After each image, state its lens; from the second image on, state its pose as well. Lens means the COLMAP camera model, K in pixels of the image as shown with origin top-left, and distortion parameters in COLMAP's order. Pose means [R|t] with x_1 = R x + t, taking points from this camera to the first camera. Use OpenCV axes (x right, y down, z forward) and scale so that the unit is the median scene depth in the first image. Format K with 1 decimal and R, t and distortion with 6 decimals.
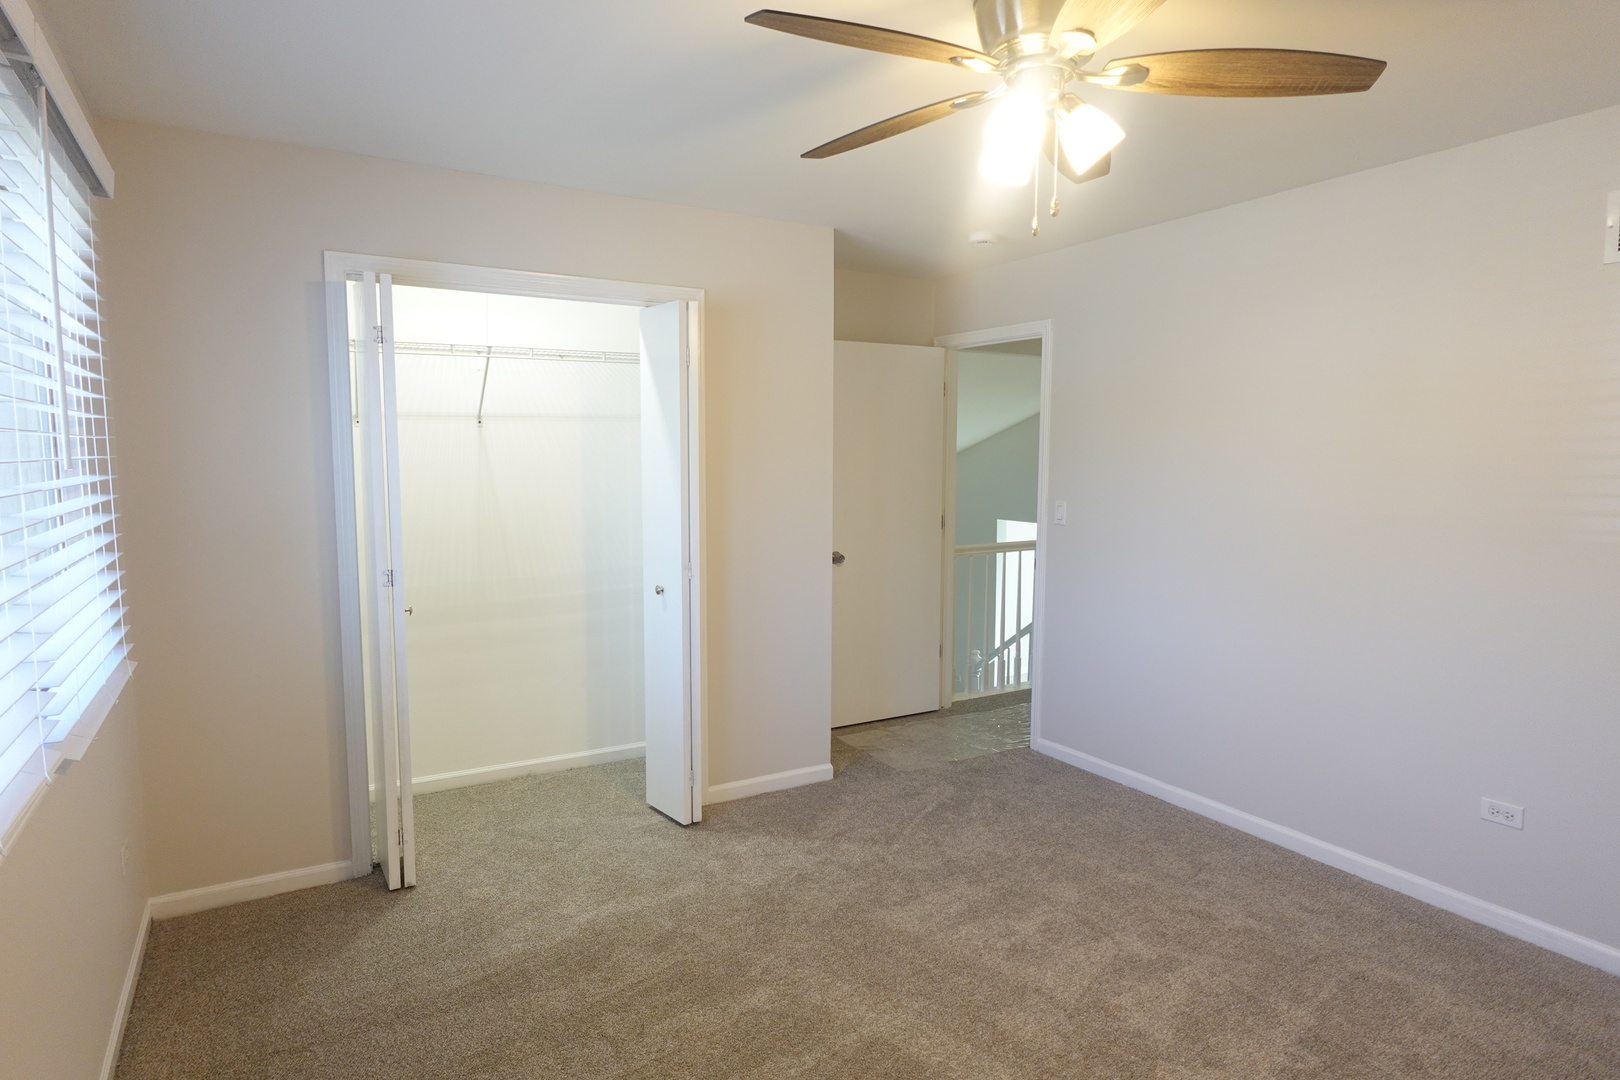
lens RADIAL K [[914.4, 0, 807.9], [0, 914.4, 540.6], [0, 0, 1]] dist [-0.005371, 0.004642]
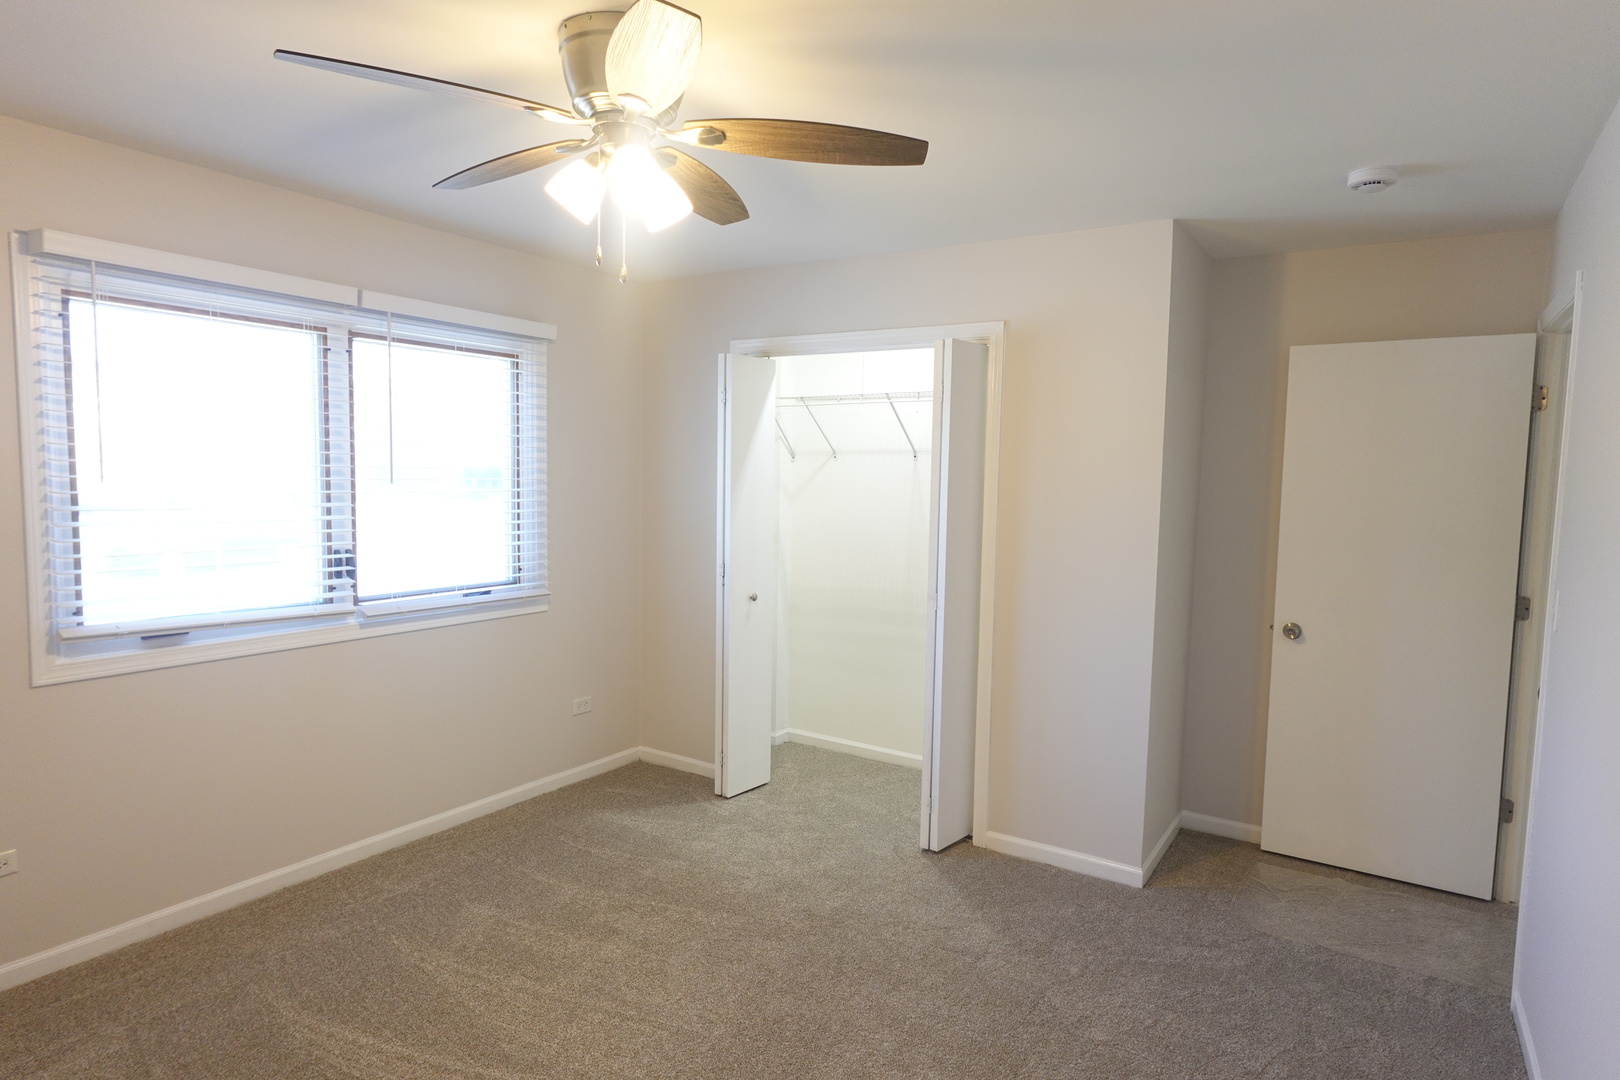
lens RADIAL K [[914.4, 0, 809.6], [0, 914.4, 546.5], [0, 0, 1]] dist [-0.005371, 0.004642]
pose [[0.454815, 0.086696, -0.886356, 0.705040], [-0.105192, 0.993513, 0.043200, -0.057689], [0.884352, 0.073590, 0.460984, 0.401586]]
